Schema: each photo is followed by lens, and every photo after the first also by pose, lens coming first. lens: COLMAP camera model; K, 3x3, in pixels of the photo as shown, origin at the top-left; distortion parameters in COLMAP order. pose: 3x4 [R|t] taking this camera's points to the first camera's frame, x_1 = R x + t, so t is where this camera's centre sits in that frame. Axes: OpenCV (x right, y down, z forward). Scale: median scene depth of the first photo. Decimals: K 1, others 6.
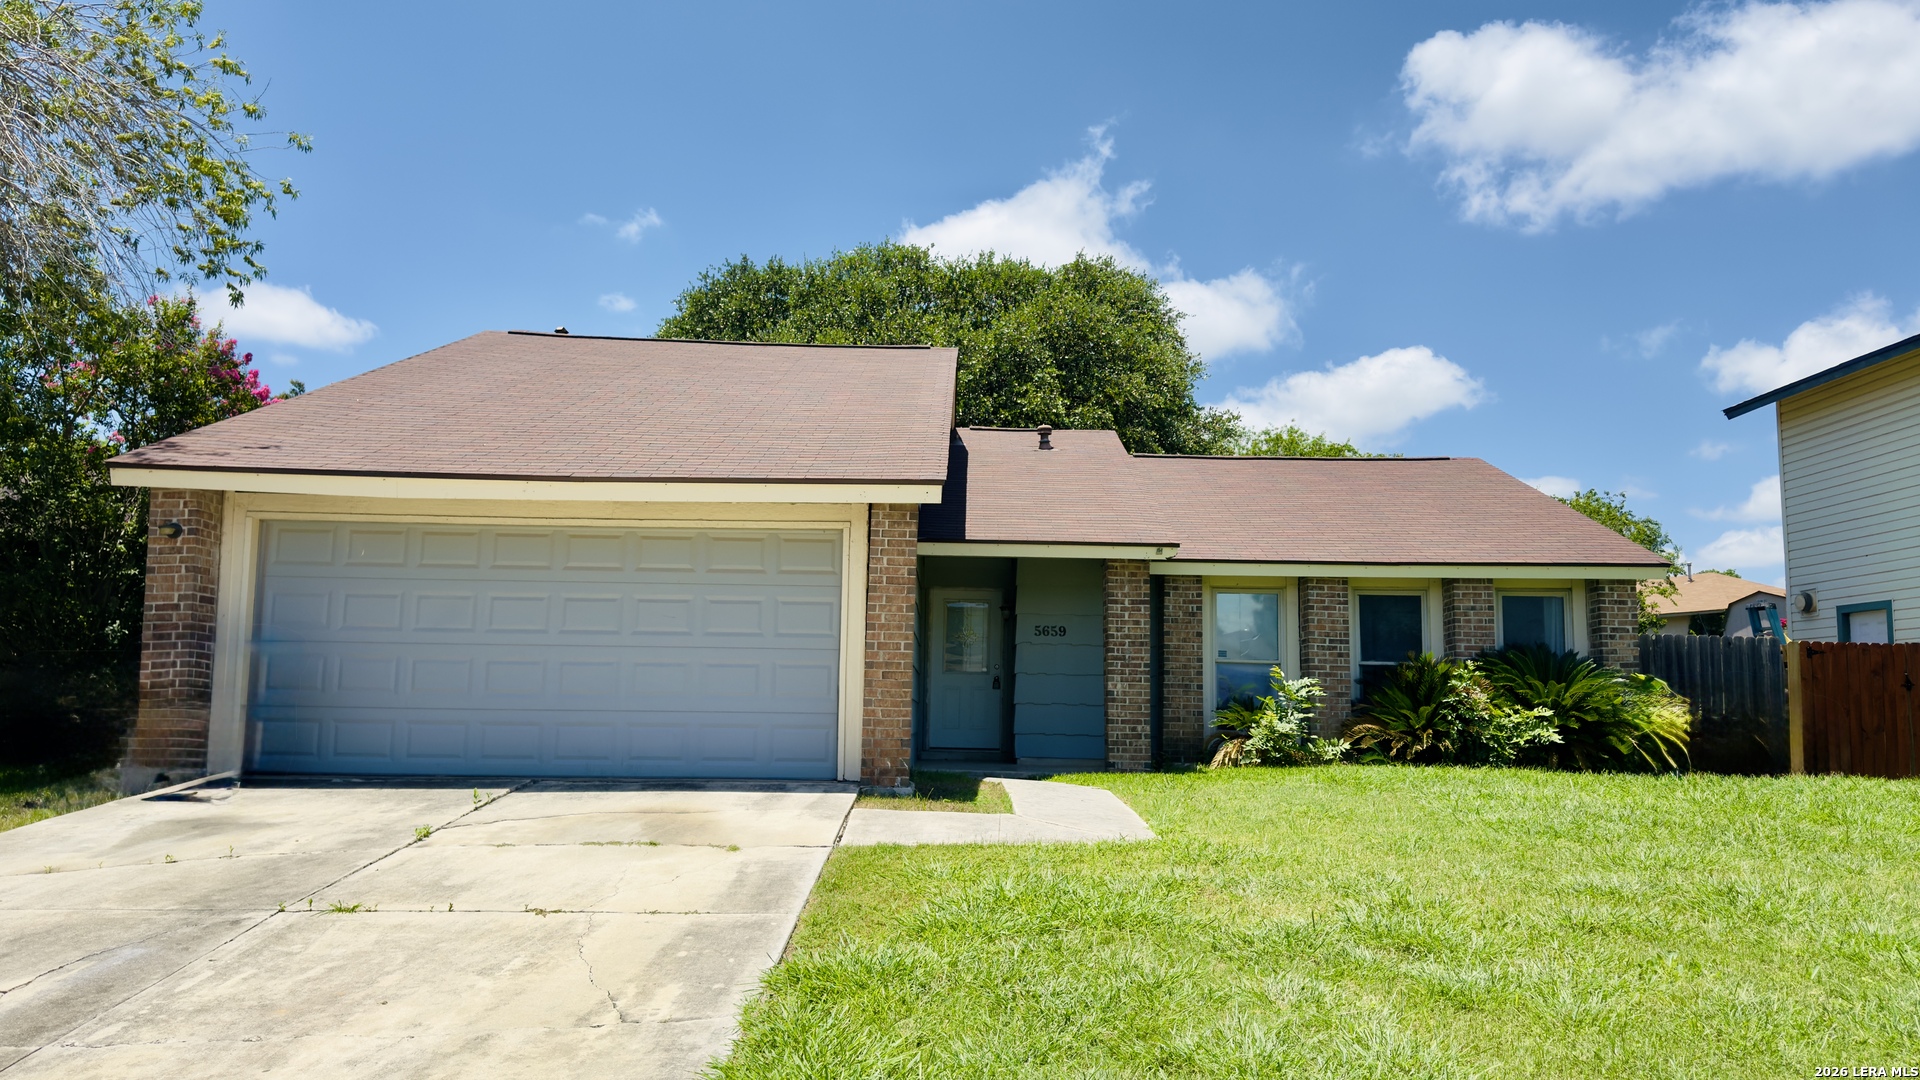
lens RADIAL K [[1330.4, 0, 960.0], [0, 1330.4, 540.0], [0, 0, 1]] dist [0.154827, -0.244799]
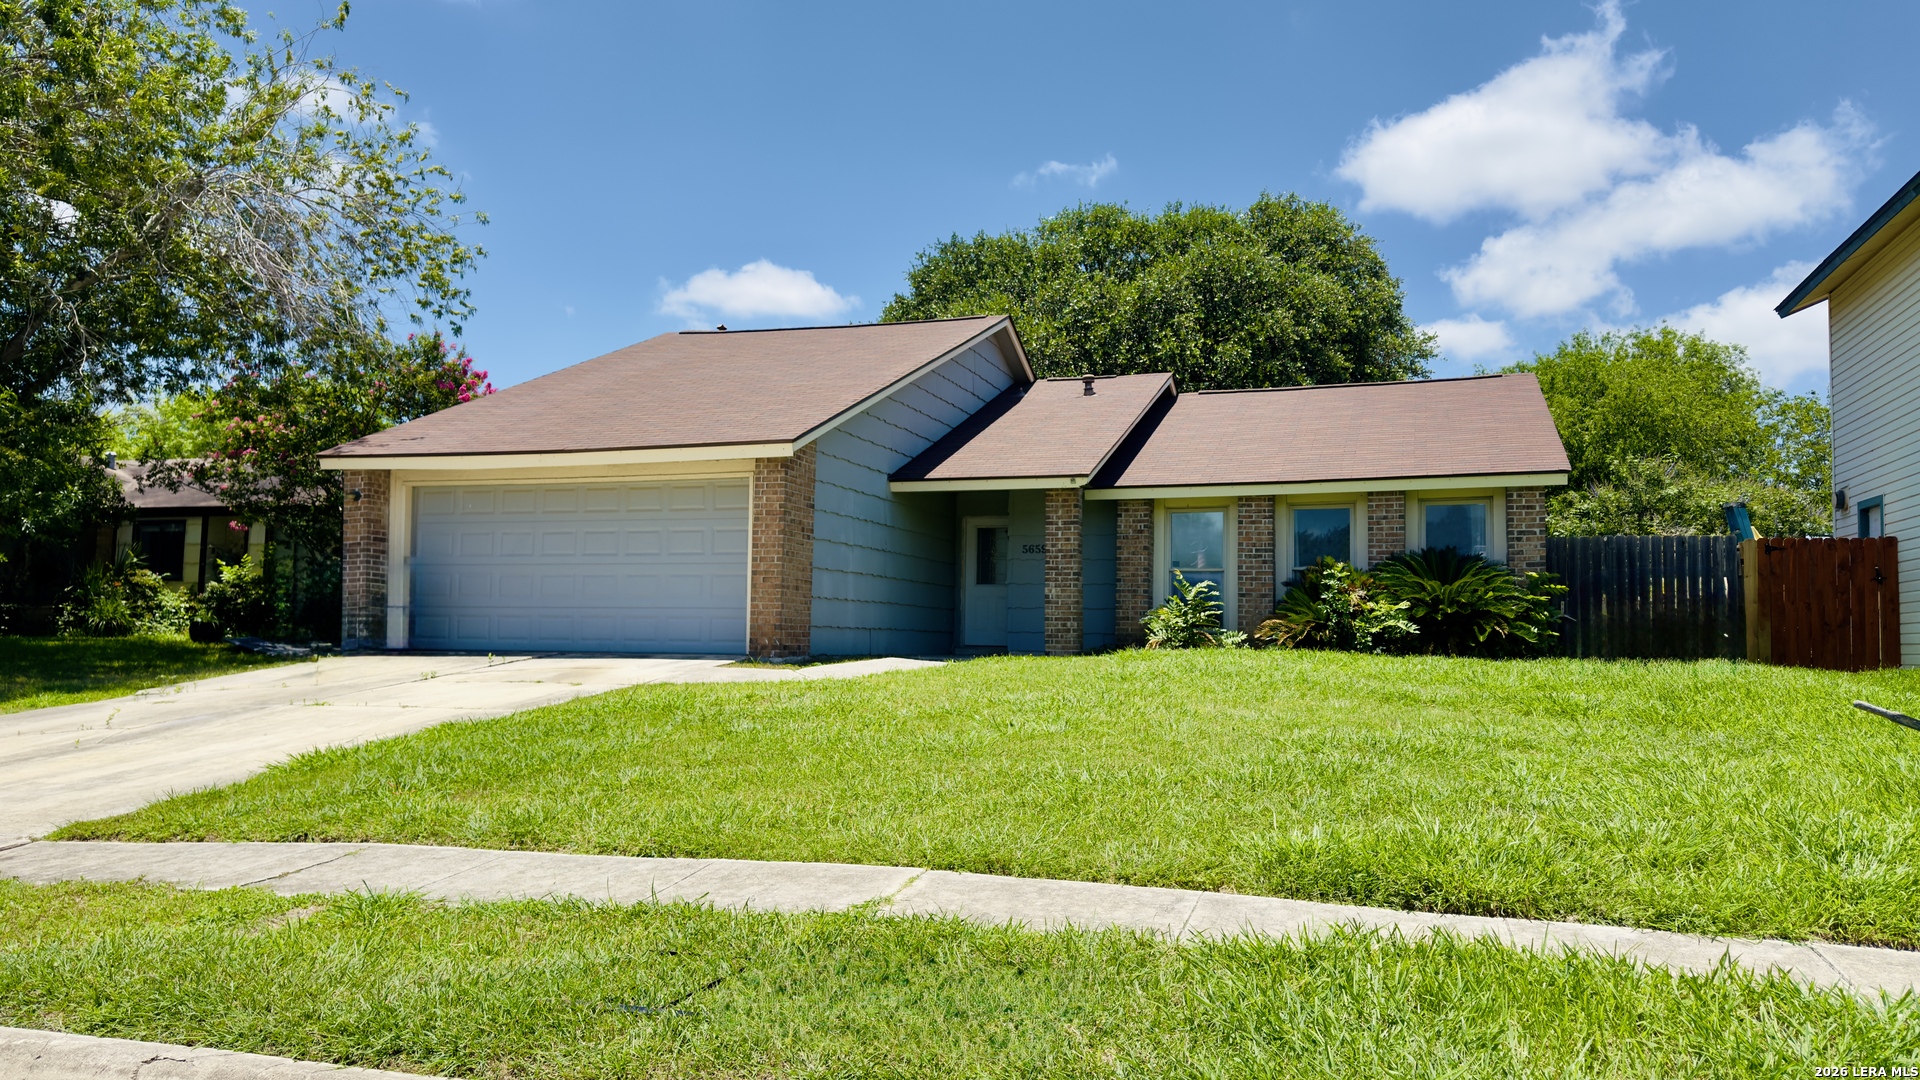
lens RADIAL K [[1330.4, 0, 960.0], [0, 1330.4, 540.0], [0, 0, 1]] dist [0.154827, -0.244799]
pose [[0.943972, -0.029031, -0.328748, 0.432932], [0.044541, 0.998217, 0.039744, 0.008922], [0.327007, -0.052160, 0.943581, -0.188910]]
